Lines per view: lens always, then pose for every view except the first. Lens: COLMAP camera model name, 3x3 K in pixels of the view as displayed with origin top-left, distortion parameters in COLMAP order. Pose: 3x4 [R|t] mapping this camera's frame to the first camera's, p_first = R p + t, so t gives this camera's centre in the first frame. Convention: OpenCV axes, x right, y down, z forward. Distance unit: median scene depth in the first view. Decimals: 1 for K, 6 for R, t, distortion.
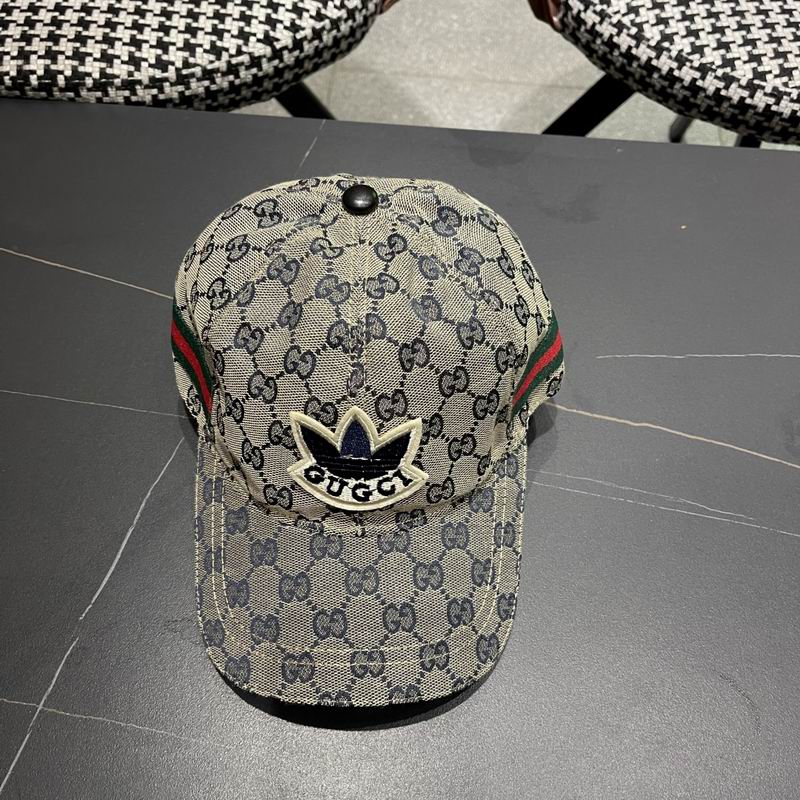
lens RADIAL K [[857.8, 0, 404.8], [0, 857.8, 414.7], [0, 0, 1]] dist [0.017822, 0.000000]
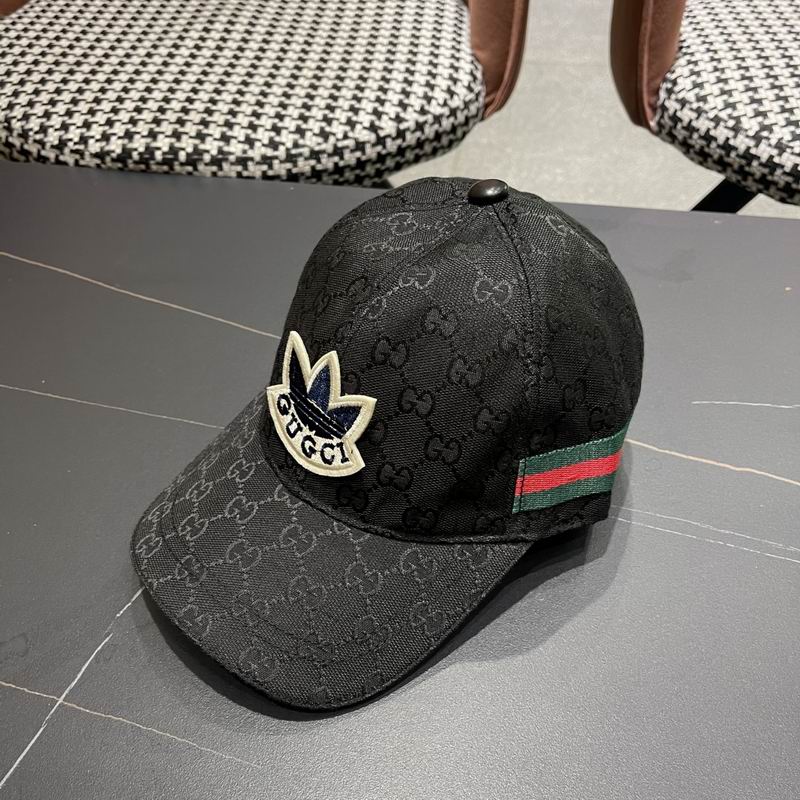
lens RADIAL K [[857.8, 0, 392.0], [0, 857.8, 396.2], [0, 0, 1]] dist [0.017822, 0.000000]
pose [[0.989670, 0.040753, -0.137452, 0.024459], [-0.071386, 0.971521, -0.225945, 0.127380], [0.124330, 0.233423, 0.964394, 0.051543]]
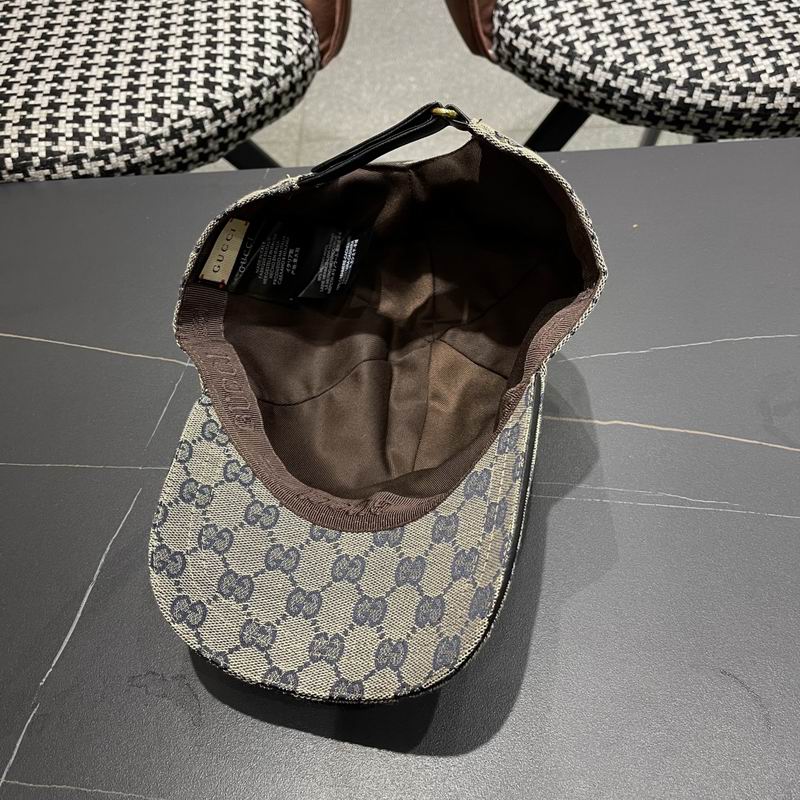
lens RADIAL K [[857.8, 0, 397.7], [0, 857.8, 409.6], [0, 0, 1]] dist [0.017822, 0.000000]
pose [[0.992889, -0.115774, -0.027705, 0.050736], [0.112837, 0.989448, -0.090888, 0.043977], [0.037936, 0.087115, 0.995476, 0.023787]]
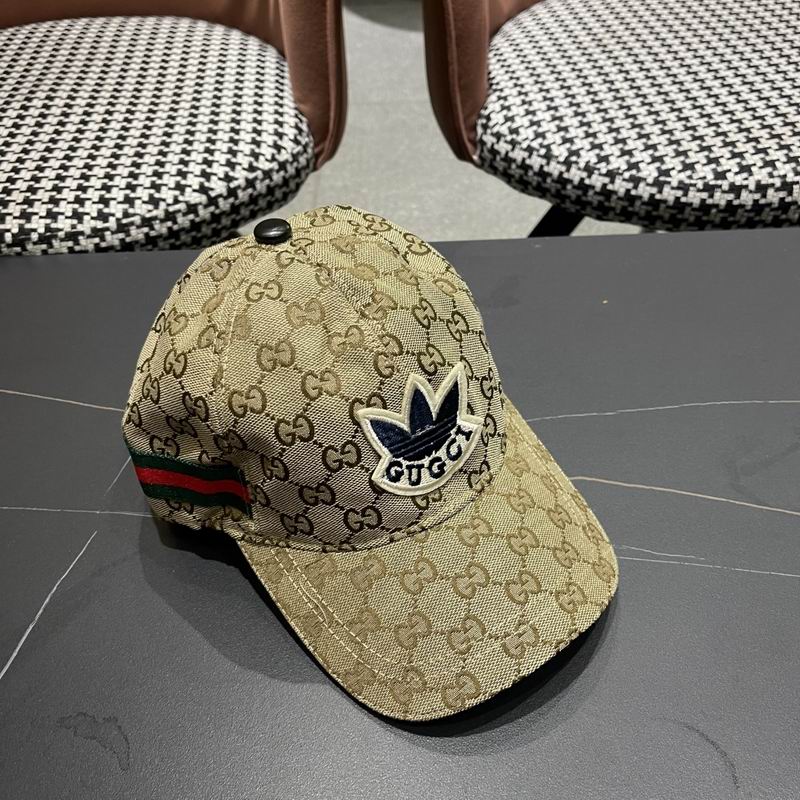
lens RADIAL K [[857.8, 0, 398.2], [0, 857.8, 402.9], [0, 0, 1]] dist [0.017822, 0.000000]
pose [[0.995201, -0.095316, -0.022128, 0.082871], [0.086345, 0.961821, -0.259700, 0.122966], [0.046037, 0.256543, 0.965436, 0.038828]]
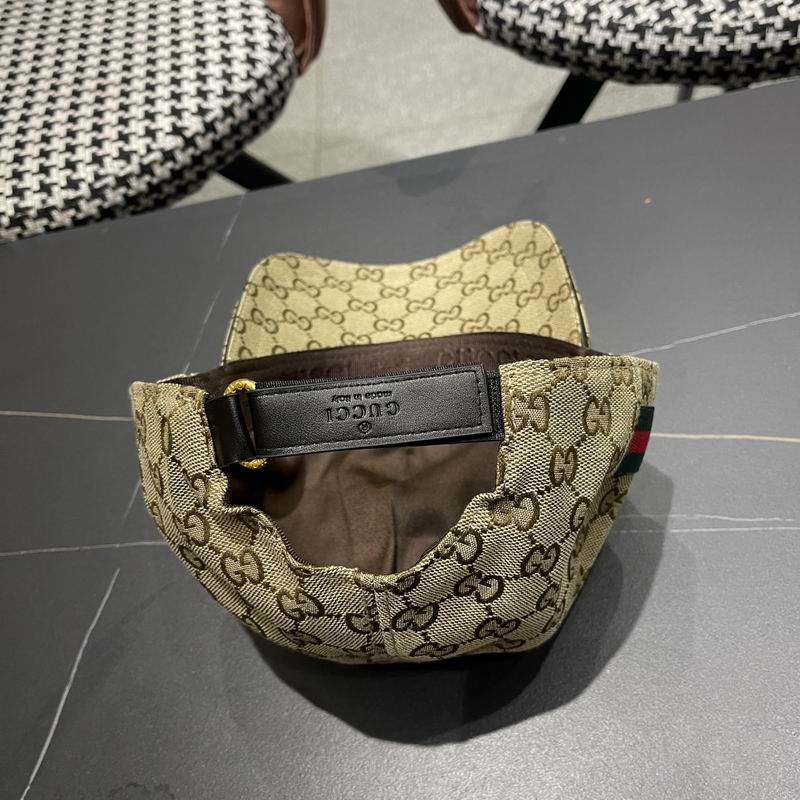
lens RADIAL K [[857.8, 0, 405.9], [0, 857.8, 412.2], [0, 0, 1]] dist [0.017822, 0.000000]
pose [[0.965379, -0.232418, -0.118428, 0.127167], [0.222229, 0.970533, -0.093168, 0.013256], [0.136592, 0.063624, 0.988582, 0.110518]]
